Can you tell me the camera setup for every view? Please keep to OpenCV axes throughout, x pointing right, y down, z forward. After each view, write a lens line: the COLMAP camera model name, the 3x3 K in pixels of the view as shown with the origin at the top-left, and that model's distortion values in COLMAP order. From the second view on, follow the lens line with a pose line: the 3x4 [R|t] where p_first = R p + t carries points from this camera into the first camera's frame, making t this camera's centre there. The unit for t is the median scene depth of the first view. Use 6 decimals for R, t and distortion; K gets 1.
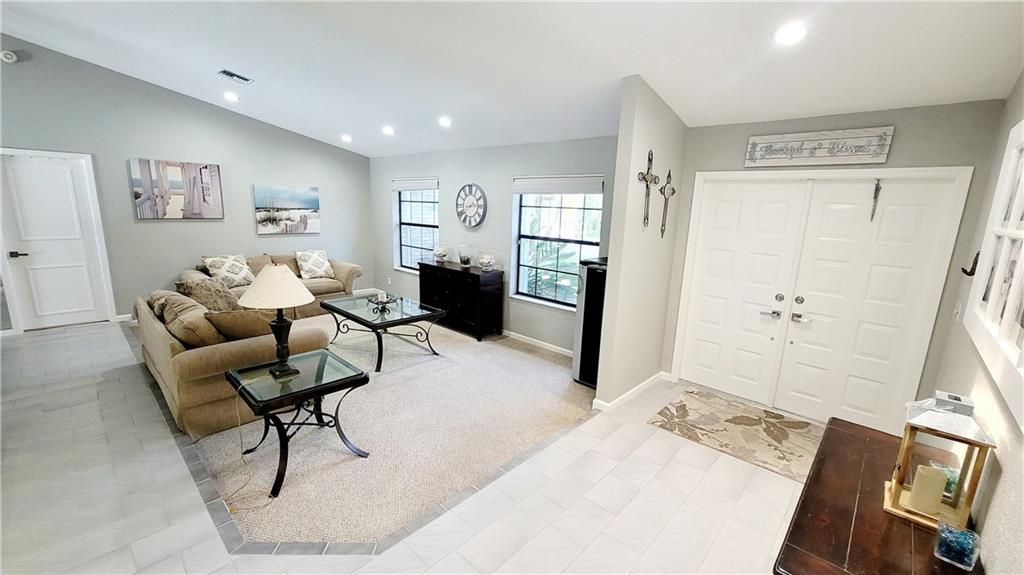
lens RADIAL K [[411.6, 0, 512.0], [0, 411.6, 287.5], [0, 0, 1]] dist [-0.009873, -0.000012]
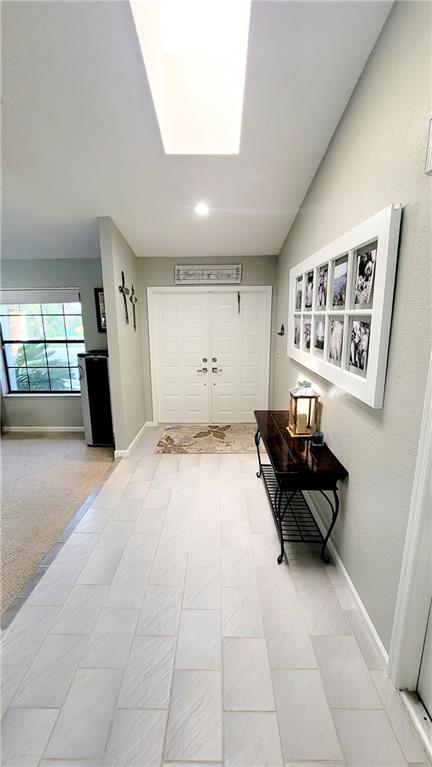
lens RADIAL K [[308.3, 0, 216.0], [0, 308.3, 383.5], [0, 0, 1]] dist [-0.009873, -0.000012]
pose [[0.739576, -0.184237, 0.647367, -0.145722], [0.163484, 0.982176, 0.092752, 0.005698], [-0.652917, 0.037237, 0.756514, -0.012994]]
